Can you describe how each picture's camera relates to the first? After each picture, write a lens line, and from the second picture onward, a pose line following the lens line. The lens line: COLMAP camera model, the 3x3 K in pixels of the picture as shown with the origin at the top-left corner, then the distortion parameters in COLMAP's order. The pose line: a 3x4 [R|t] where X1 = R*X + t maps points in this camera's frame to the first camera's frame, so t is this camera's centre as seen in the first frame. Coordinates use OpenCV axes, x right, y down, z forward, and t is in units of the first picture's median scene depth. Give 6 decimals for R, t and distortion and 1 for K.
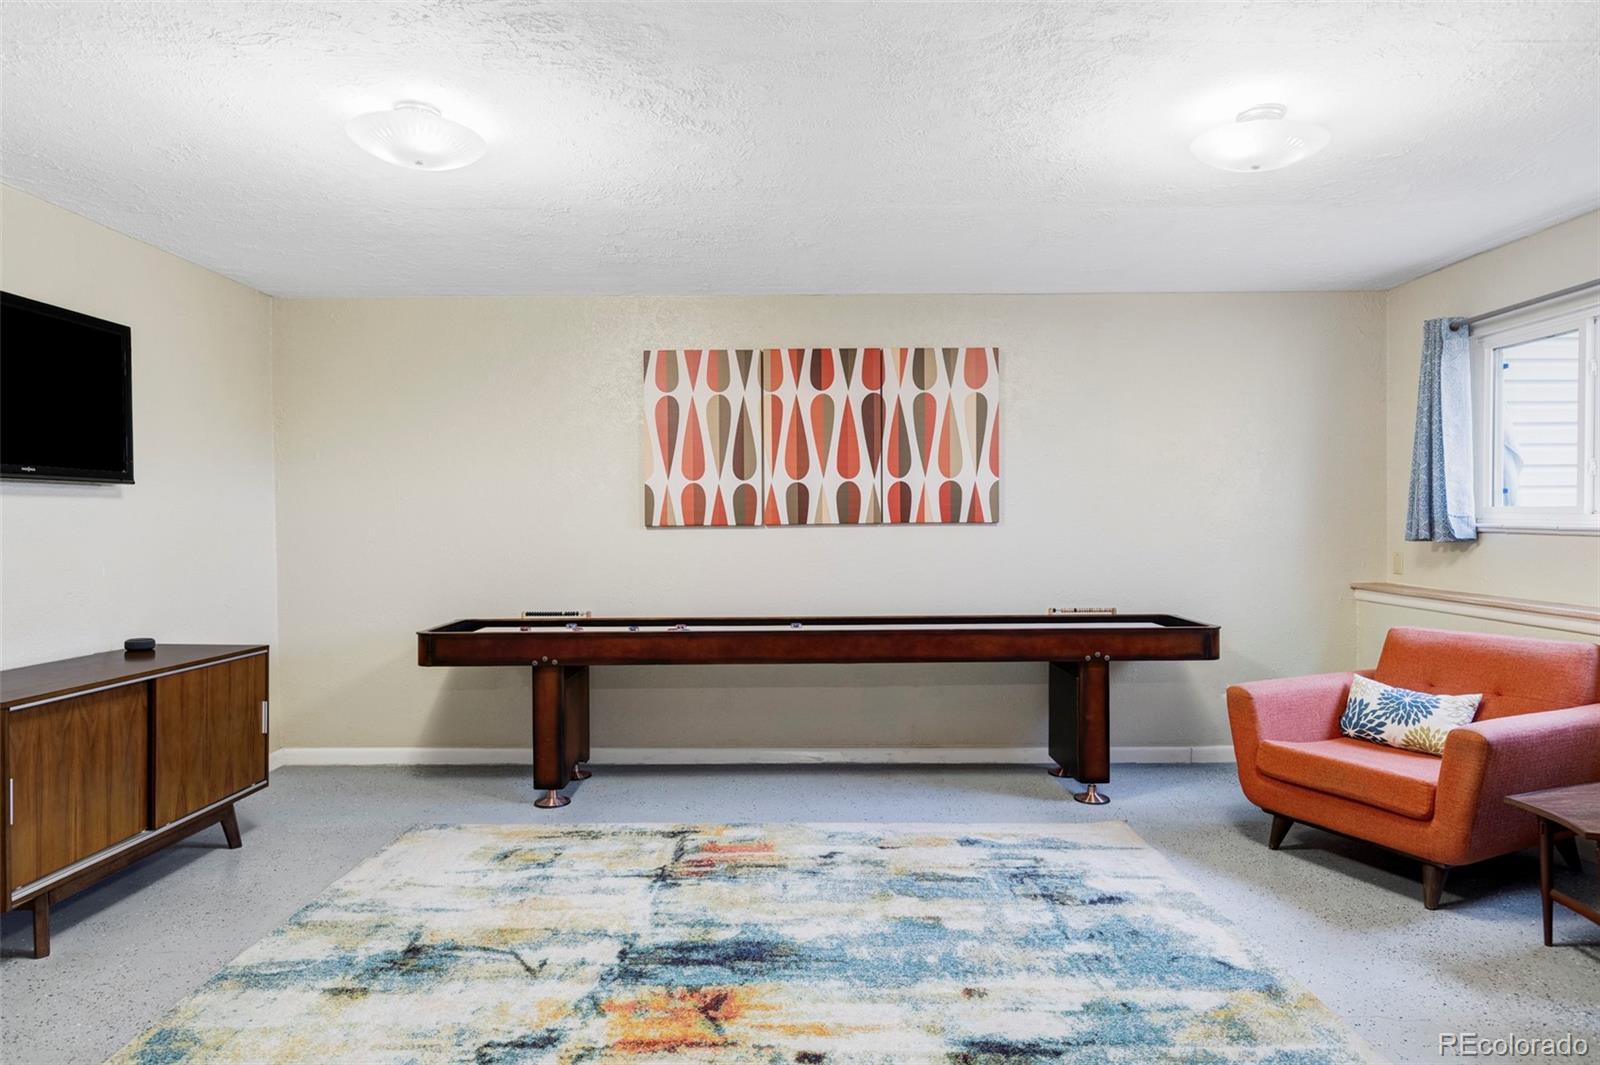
lens RADIAL K [[964.6, 0, 799.6], [0, 964.6, 532.4], [0, 0, 1]] dist [-0.000013, -0.000908]
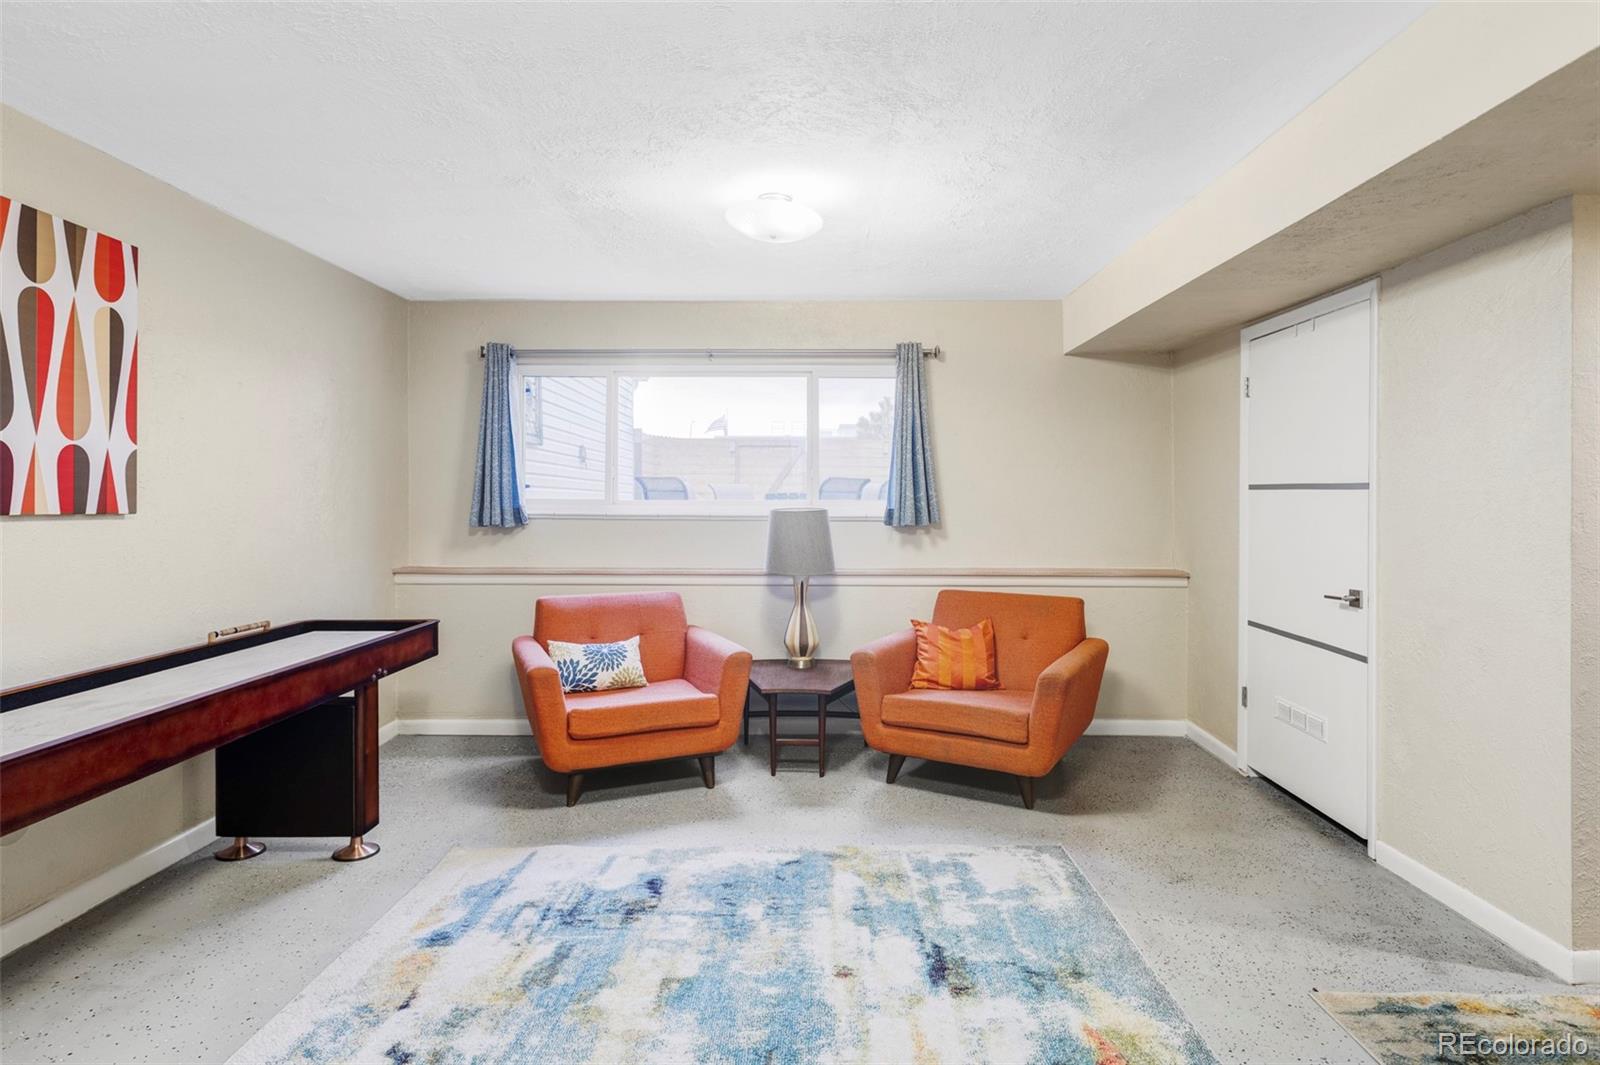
lens RADIAL K [[900.5, 0, 801.2], [0, 900.5, 493.2], [0, 0, 1]] dist [-0.000301, -0.000747]
pose [[-0.025715, 0.015939, 0.999542, -0.558687], [0.012145, 0.999804, -0.015631, -0.012054], [-0.999596, 0.011737, -0.025903, 0.760929]]
